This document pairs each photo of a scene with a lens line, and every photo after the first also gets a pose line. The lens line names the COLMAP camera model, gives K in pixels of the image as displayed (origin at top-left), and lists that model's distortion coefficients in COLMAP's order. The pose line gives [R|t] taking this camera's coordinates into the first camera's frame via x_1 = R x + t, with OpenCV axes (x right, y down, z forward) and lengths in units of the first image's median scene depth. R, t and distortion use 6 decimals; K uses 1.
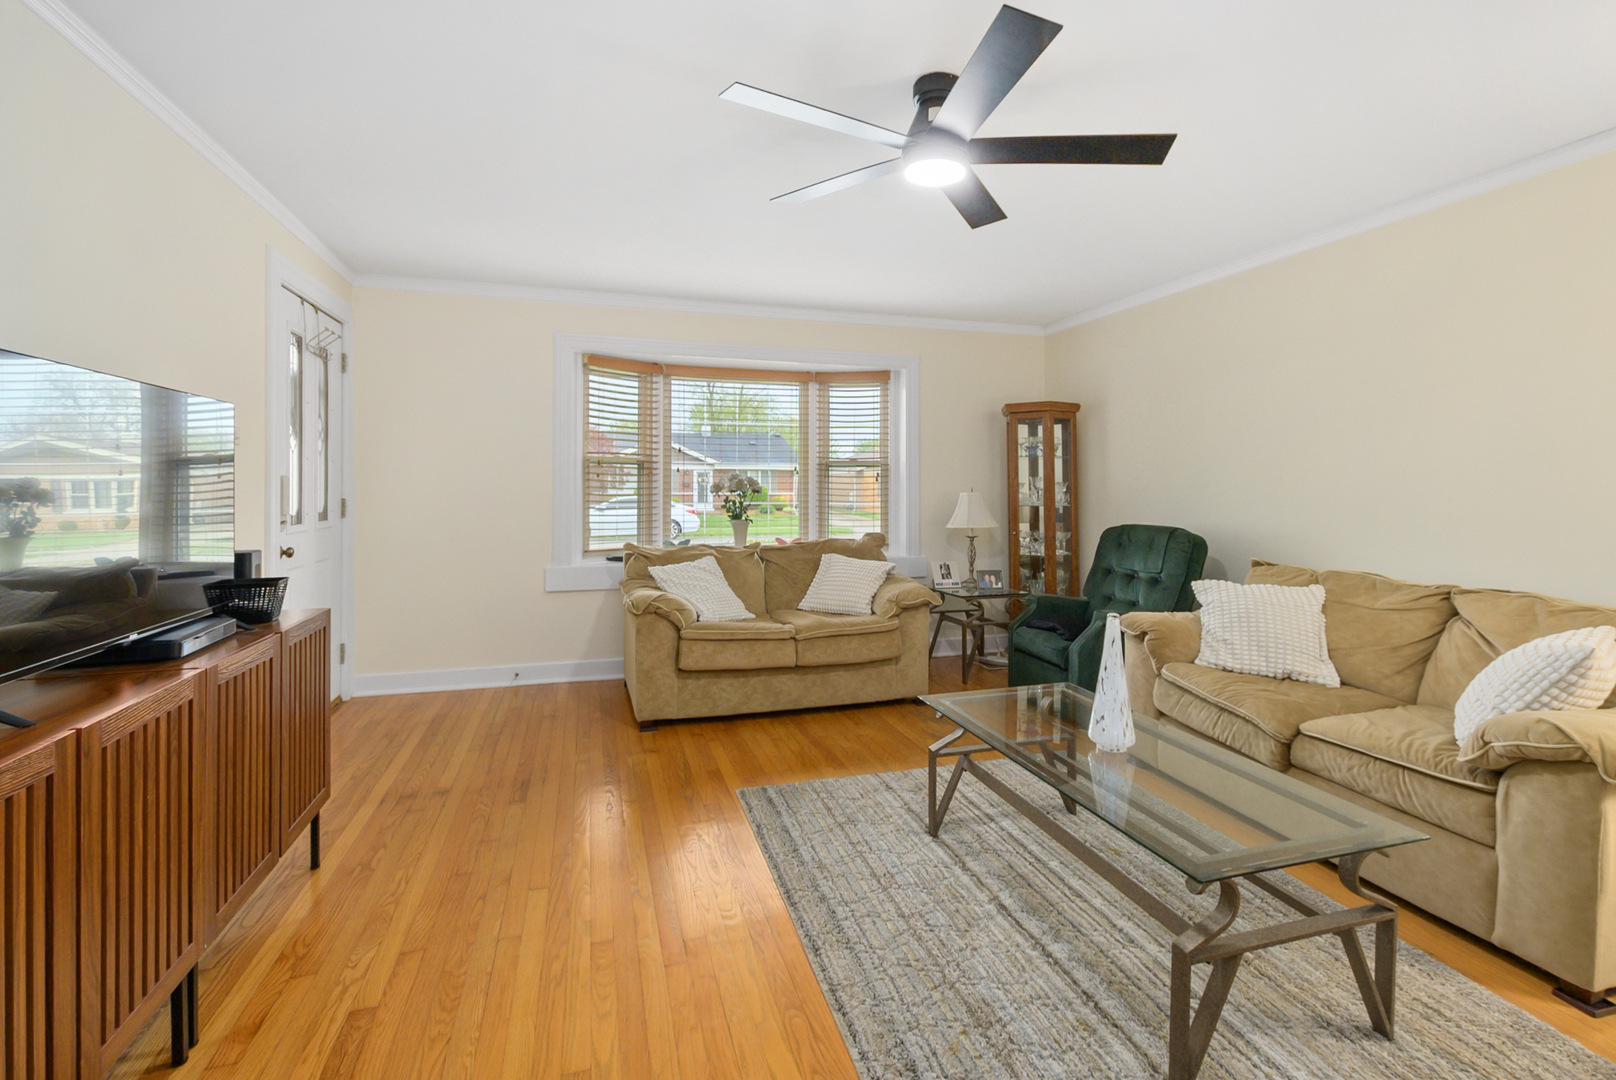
lens RADIAL K [[710.7, 0, 808.3], [0, 710.7, 489.3], [0, 0, 1]] dist [-0.000175, -0.000106]
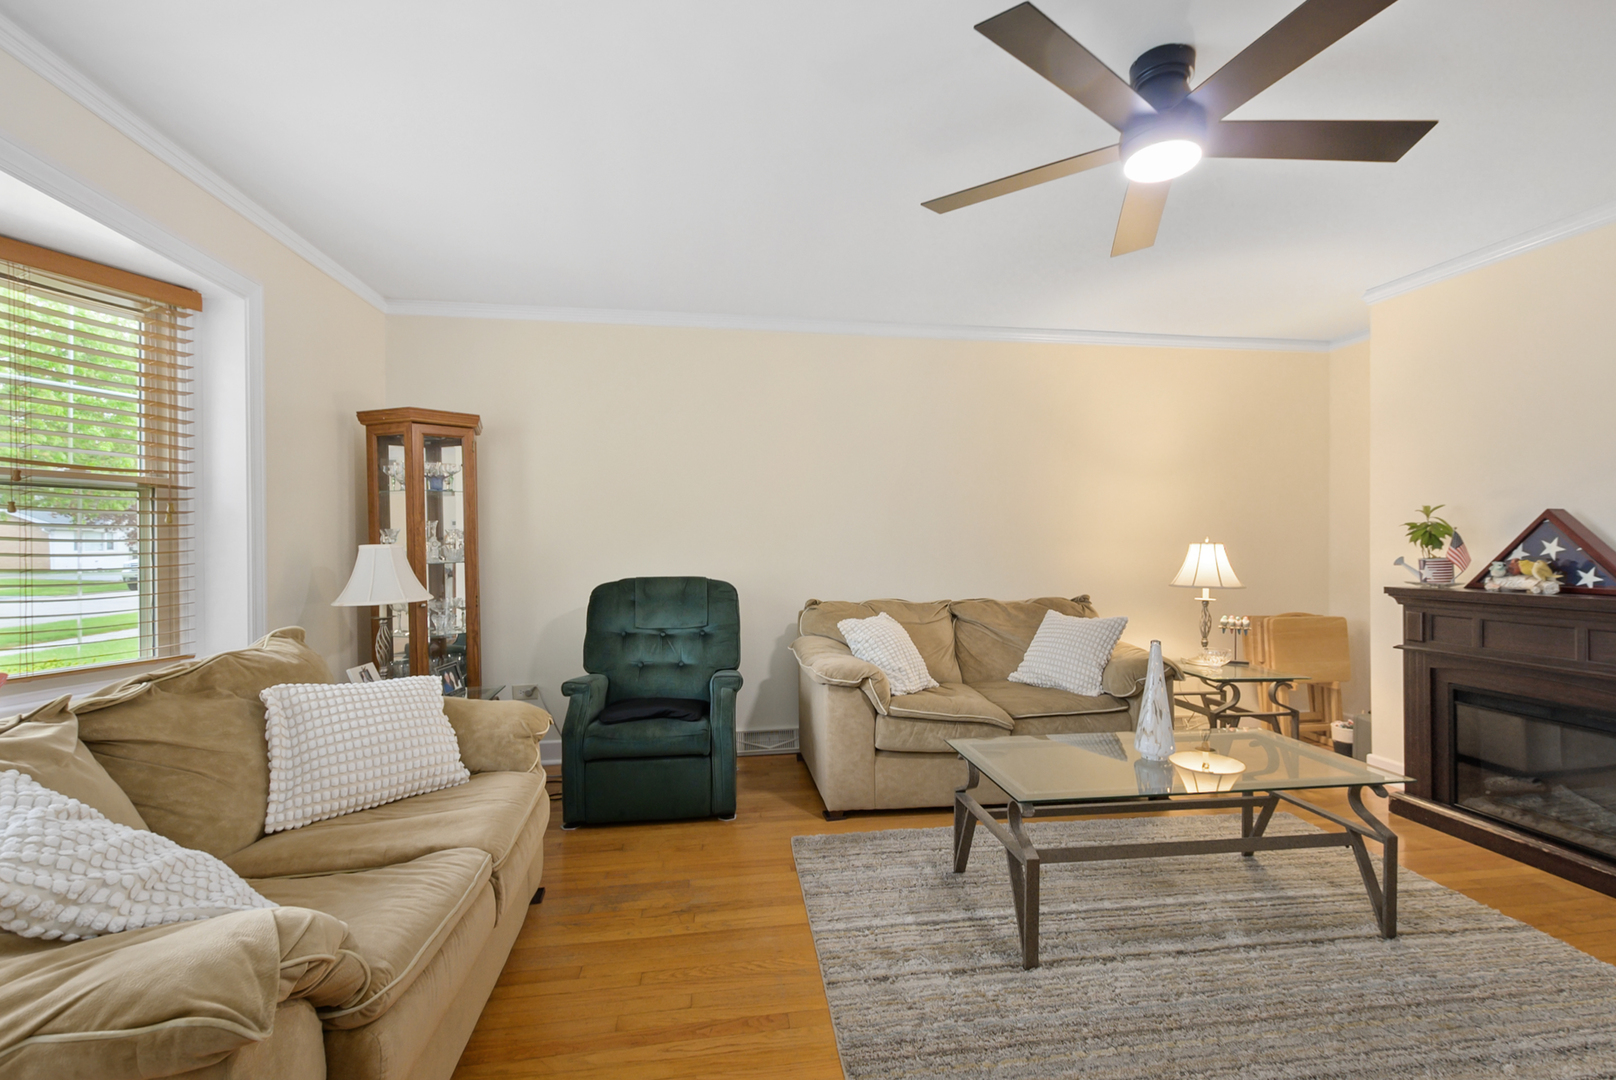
lens RADIAL K [[710.6, 0, 813.9], [0, 710.6, 542.3], [0, 0, 1]] dist [-0.001605, -0.000849]
pose [[0.146078, 0.000969, 0.989273, -0.439688], [0.001850, 0.999998, -0.001252, 0.008926], [-0.989271, 0.002013, 0.146076, 0.766203]]
